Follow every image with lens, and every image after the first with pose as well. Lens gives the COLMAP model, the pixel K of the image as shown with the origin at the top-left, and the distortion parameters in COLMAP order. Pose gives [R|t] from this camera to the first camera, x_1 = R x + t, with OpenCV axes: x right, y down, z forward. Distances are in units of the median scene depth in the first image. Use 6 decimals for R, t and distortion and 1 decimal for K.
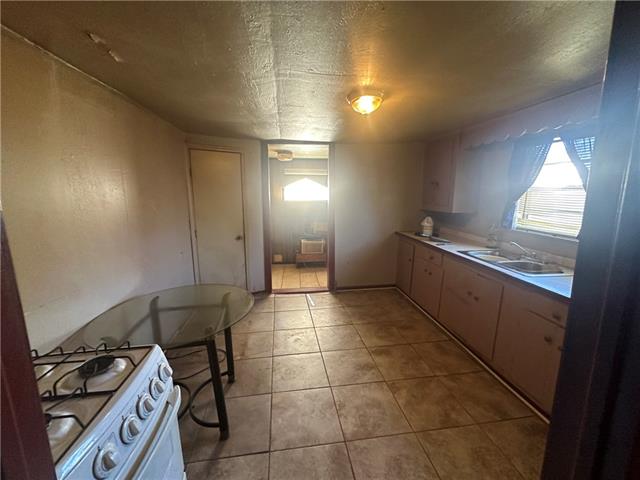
lens RADIAL K [[256.1, 0, 318.9], [0, 256.1, 235.7], [0, 0, 1]] dist [0.001484, 0.000052]
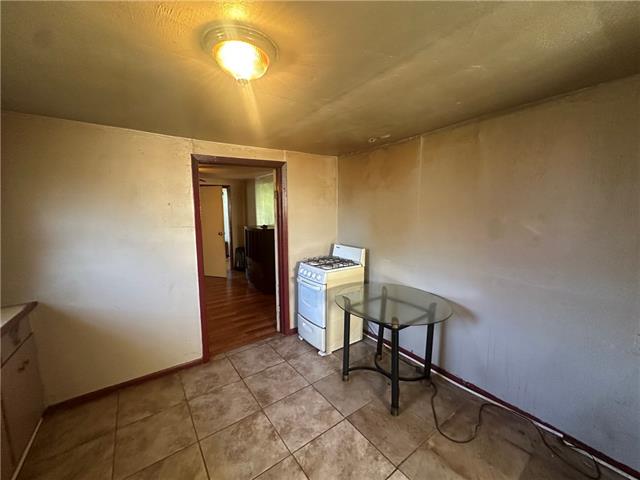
lens RADIAL K [[256.1, 0, 317.8], [0, 256.1, 243.0], [0, 0, 1]] dist [0.001484, 0.000052]
pose [[-0.892989, 0.069802, -0.444632, 0.328822], [-0.068371, 0.955397, 0.287300, -0.324088], [0.444854, 0.286955, -0.848387, 1.780846]]
